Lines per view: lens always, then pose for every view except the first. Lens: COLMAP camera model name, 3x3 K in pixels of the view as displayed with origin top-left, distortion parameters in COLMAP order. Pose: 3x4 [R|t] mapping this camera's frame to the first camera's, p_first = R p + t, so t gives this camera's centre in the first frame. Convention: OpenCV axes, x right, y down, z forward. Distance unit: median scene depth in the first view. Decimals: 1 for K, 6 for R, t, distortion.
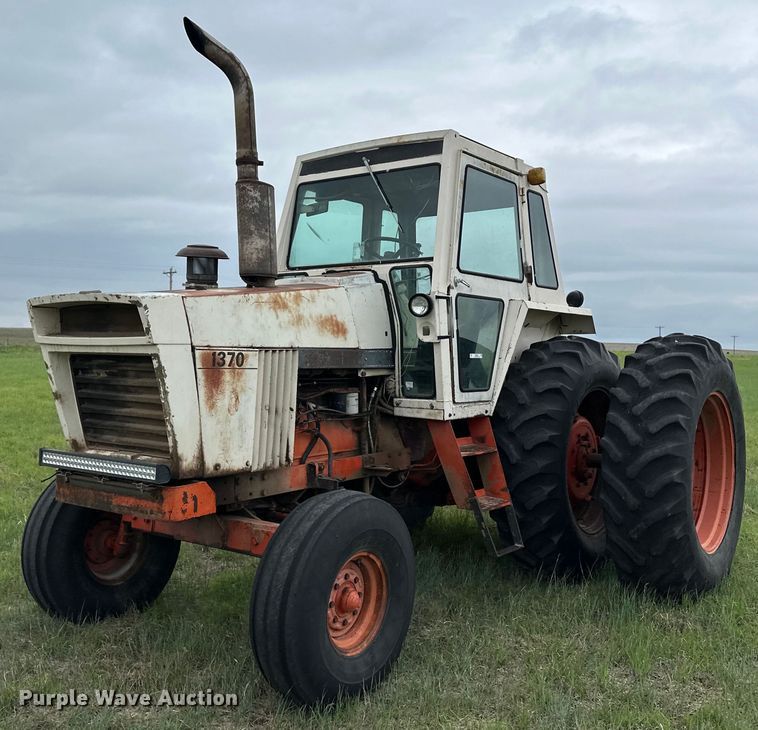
lens RADIAL K [[850.7, 0, 390.7], [0, 850.7, 355.9], [0, 0, 1]] dist [0.061793, 0.013194]
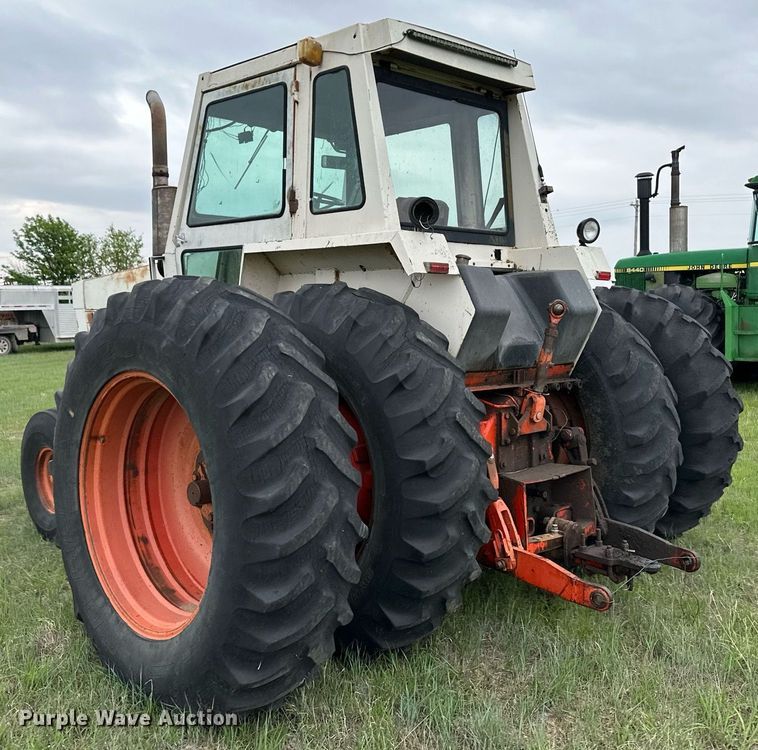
lens RADIAL K [[900.8, 0, 379.0], [0, 900.8, 375.0], [0, 0, 1]] dist [0.069127, -0.044966]
pose [[-0.198975, 0.060338, -0.978145, 1.190840], [-0.001522, 0.998083, 0.061878, 0.005319], [0.980003, 0.013801, -0.198501, 1.605676]]
